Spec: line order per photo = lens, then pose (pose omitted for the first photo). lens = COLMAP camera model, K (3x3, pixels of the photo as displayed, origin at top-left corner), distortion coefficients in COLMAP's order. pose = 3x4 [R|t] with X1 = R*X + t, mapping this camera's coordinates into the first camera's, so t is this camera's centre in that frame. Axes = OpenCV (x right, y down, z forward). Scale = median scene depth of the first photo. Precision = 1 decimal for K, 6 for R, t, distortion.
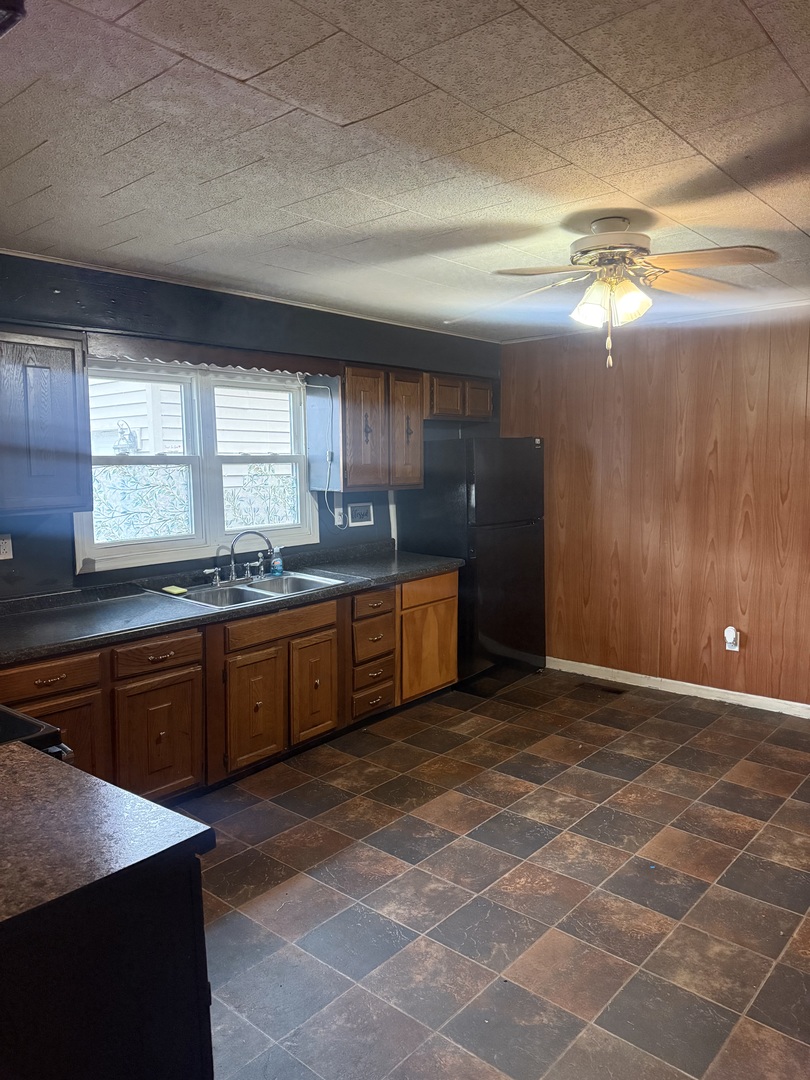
lens RADIAL K [[755.1, 0, 406.6], [0, 755.1, 546.0], [0, 0, 1]] dist [0.124865, -0.182392]
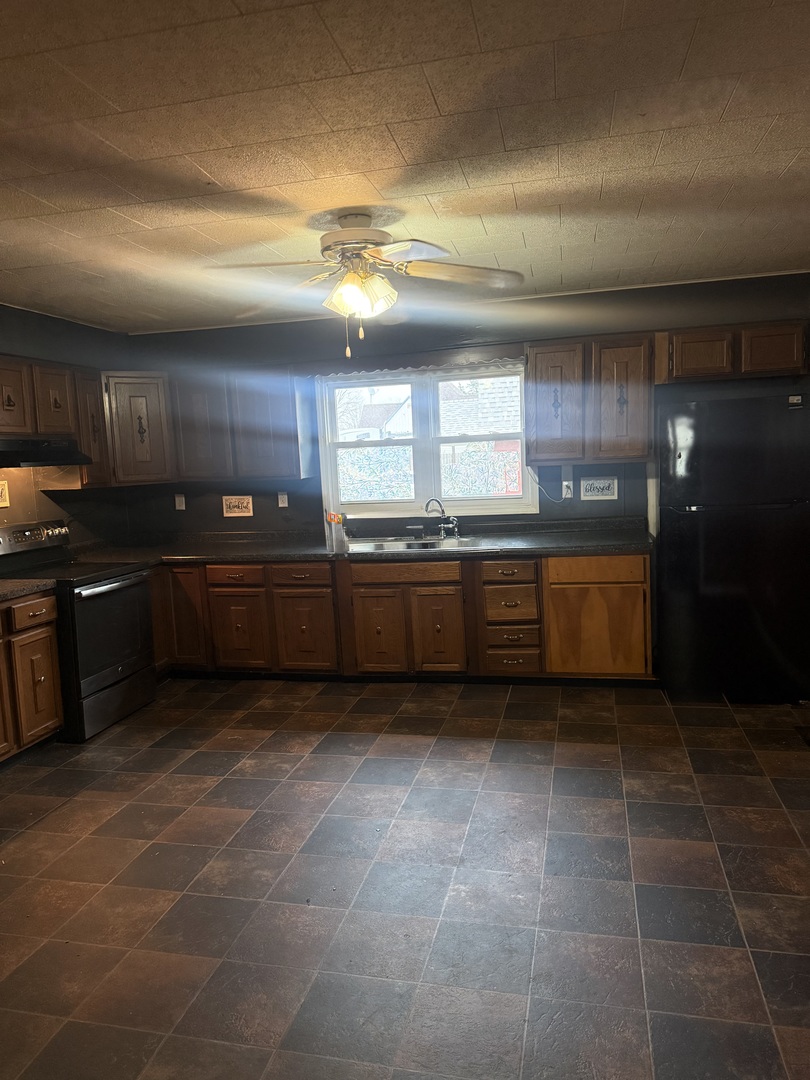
lens RADIAL K [[755.1, 0, 406.6], [0, 755.1, 546.0], [0, 0, 1]] dist [0.124865, -0.182392]
pose [[0.465978, 0.098446, -0.879303, 0.842479], [-0.061127, 0.994998, 0.079005, -0.035579], [0.882682, 0.016934, 0.469665, 0.372802]]
